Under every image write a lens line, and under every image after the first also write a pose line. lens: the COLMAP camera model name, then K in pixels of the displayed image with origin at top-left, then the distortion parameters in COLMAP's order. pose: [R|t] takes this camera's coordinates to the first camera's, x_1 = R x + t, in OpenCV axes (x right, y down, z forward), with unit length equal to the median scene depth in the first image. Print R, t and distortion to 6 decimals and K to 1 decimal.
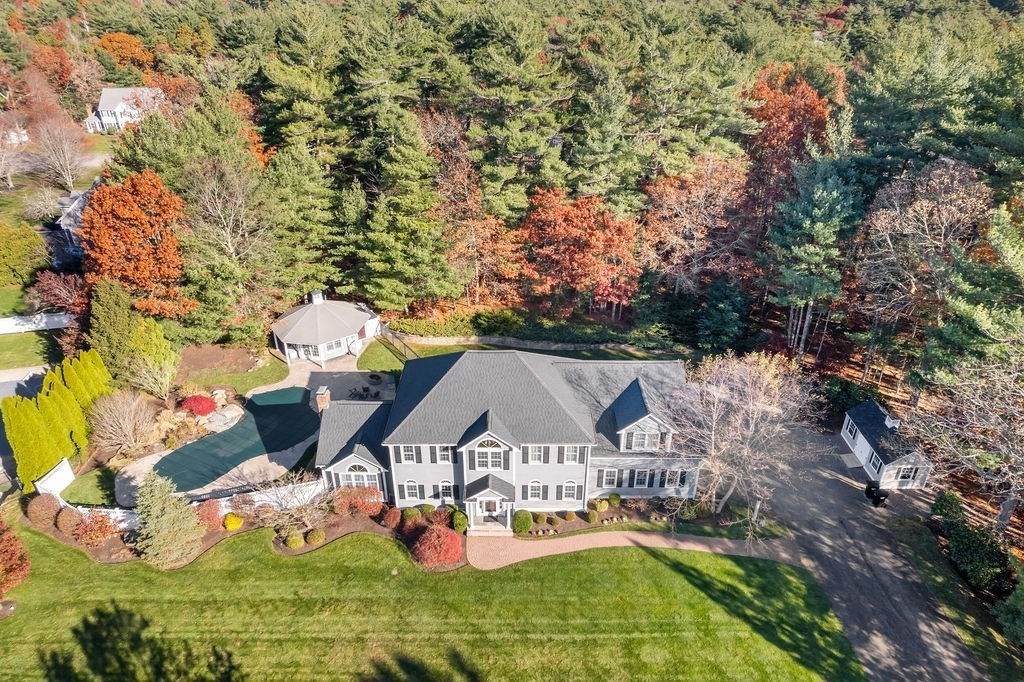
lens RADIAL K [[697.1, 0, 511.7], [0, 697.1, 333.3], [0, 0, 1]] dist [-0.035051, 0.009936]
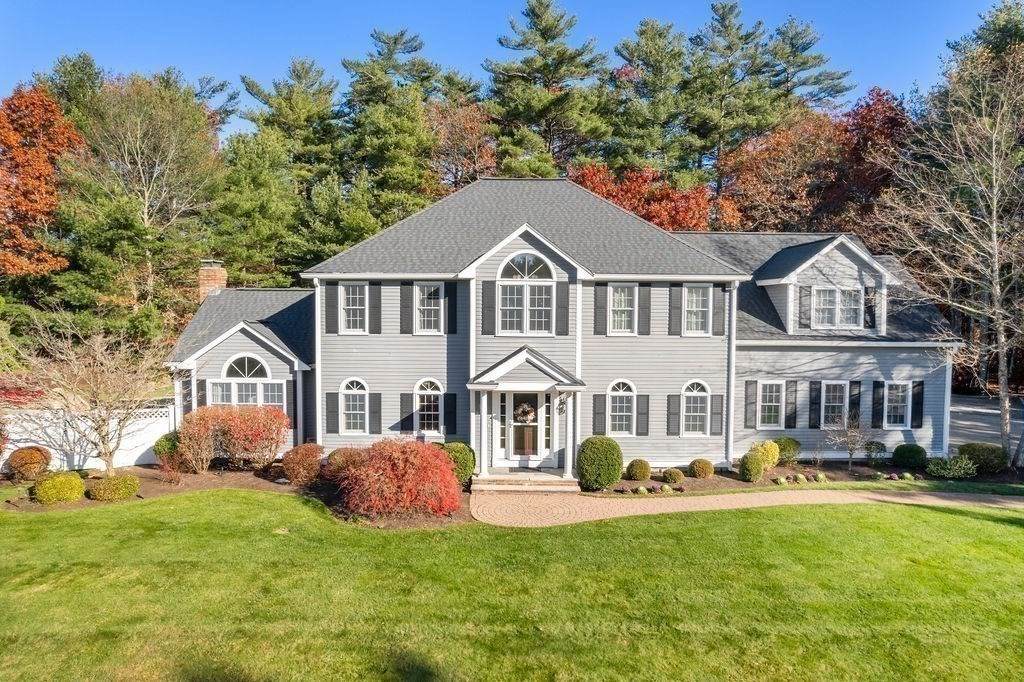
lens RADIAL K [[697.1, 0, 518.3], [0, 697.1, 293.6], [0, 0, 1]] dist [-0.035051, 0.009936]
pose [[0.999924, 0.007923, 0.009472, -0.040635], [-0.003126, 0.904450, -0.426568, 0.362858], [-0.011947, 0.426506, 0.904406, 0.561158]]
